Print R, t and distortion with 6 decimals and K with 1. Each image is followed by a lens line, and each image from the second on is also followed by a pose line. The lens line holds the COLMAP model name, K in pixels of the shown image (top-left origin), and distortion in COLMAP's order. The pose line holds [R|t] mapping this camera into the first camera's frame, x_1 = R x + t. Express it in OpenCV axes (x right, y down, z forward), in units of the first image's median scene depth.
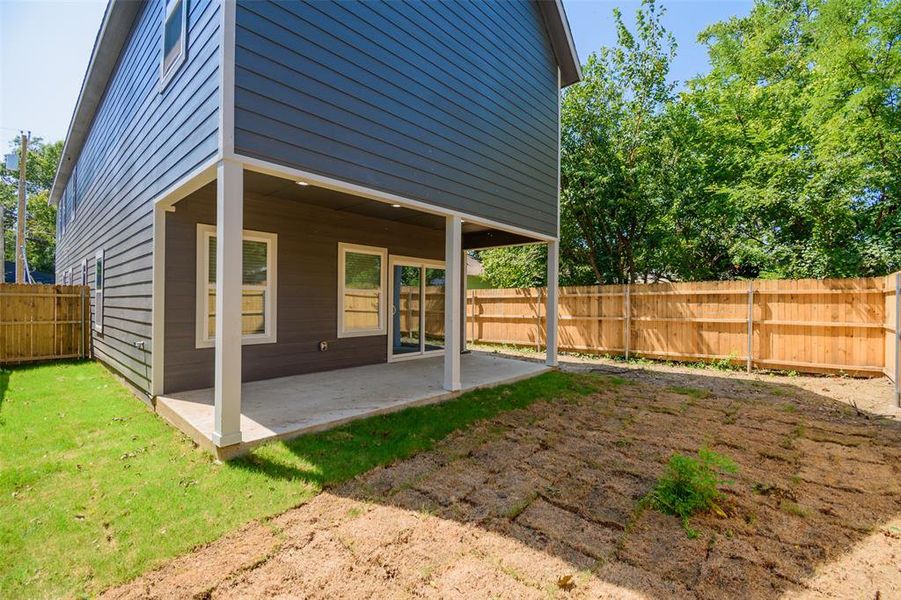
lens RADIAL K [[394.7, 0, 447.7], [0, 394.7, 301.0], [0, 0, 1]] dist [0.002247, -0.007329]
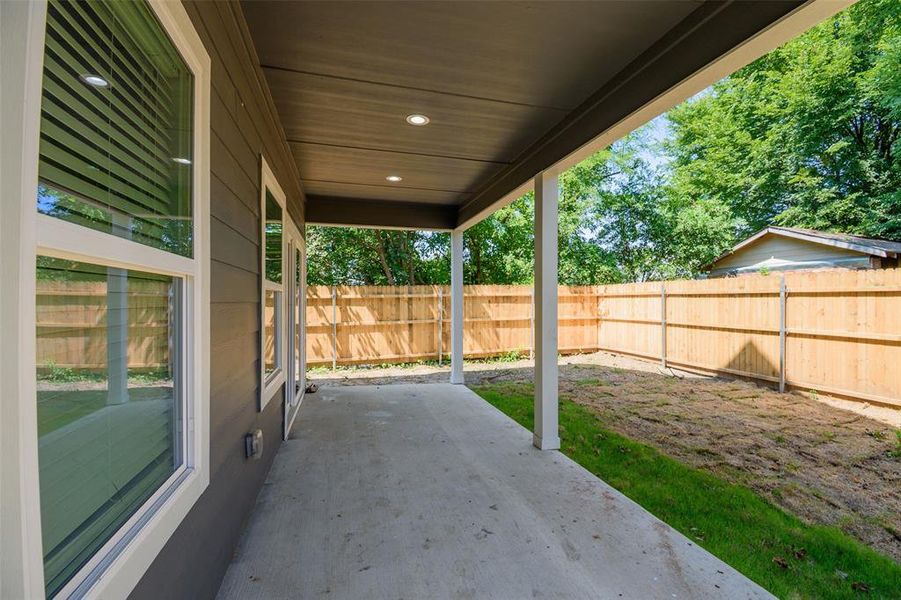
lens RADIAL K [[394.7, 0, 449.4], [0, 394.7, 299.5], [0, 0, 1]] dist [0.002247, -0.007329]
pose [[0.533048, -0.000325, 0.846085, -0.384017], [0.006341, 0.999973, -0.003610, -0.003427], [-0.846061, 0.007290, 0.533036, 0.507138]]
